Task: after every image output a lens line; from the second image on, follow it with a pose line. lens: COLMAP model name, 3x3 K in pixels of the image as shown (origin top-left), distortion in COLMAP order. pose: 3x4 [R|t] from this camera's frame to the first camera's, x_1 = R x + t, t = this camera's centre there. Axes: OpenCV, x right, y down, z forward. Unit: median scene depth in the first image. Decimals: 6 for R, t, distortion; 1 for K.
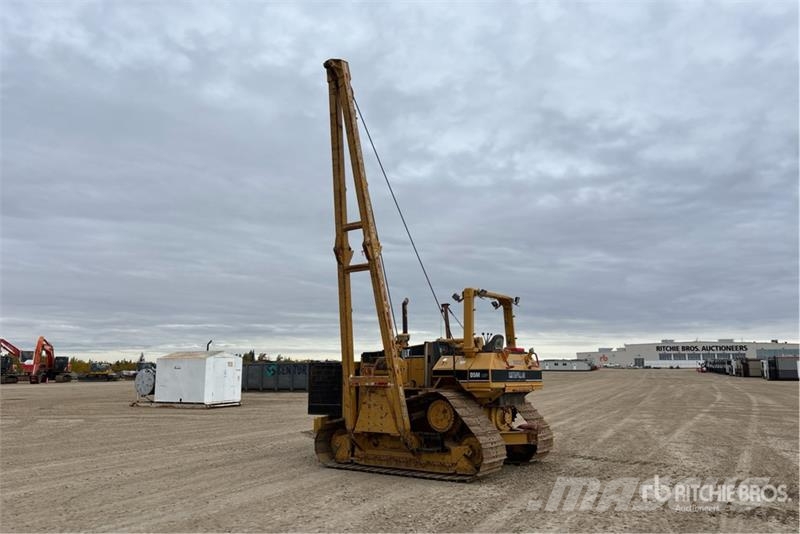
lens RADIAL K [[612.3, 0, 399.1], [0, 612.3, 251.2], [0, 0, 1]] dist [0.048595, -0.031987]
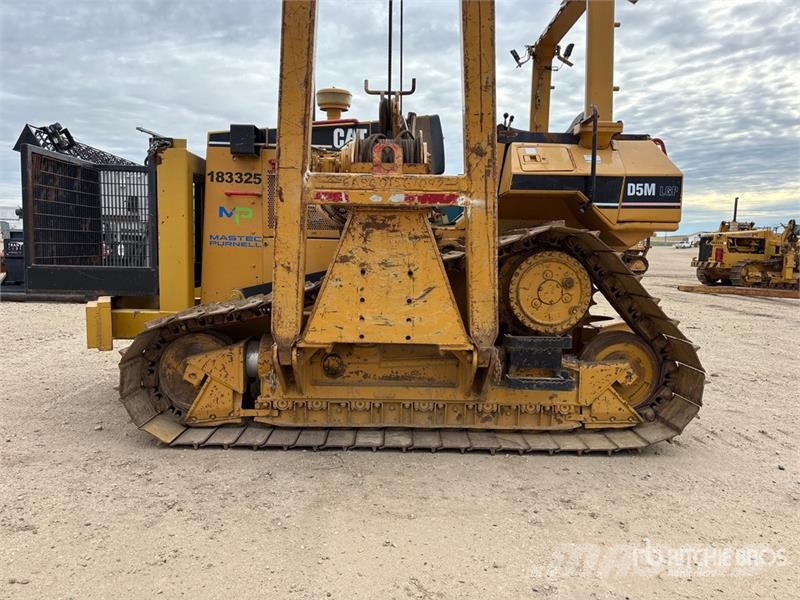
lens RADIAL K [[611.3, 0, 401.7], [0, 611.3, 306.1], [0, 0, 1]] dist [0.039404, -0.022790]
pose [[0.803318, -0.035213, 0.594508, -0.220152], [-0.138940, 0.959623, 0.244580, 0.185941], [-0.579116, -0.279076, 0.765990, 0.720471]]
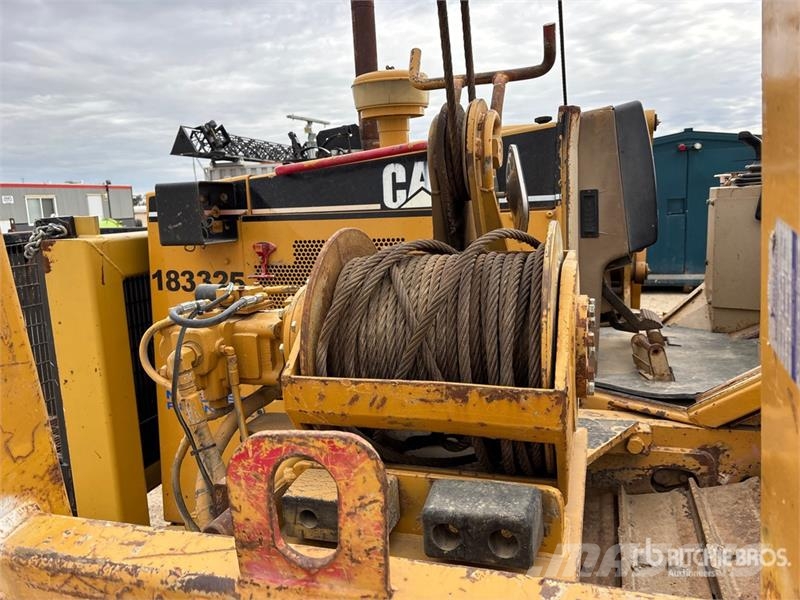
lens RADIAL K [[611.3, 0, 397.4], [0, 611.3, 293.6], [0, 0, 1]] dist [0.039404, -0.022790]
pose [[0.954311, -0.075981, 0.288994, -0.053489], [-0.024001, 0.944517, 0.327585, 0.154016], [-0.297850, -0.319555, 0.899539, 0.925686]]
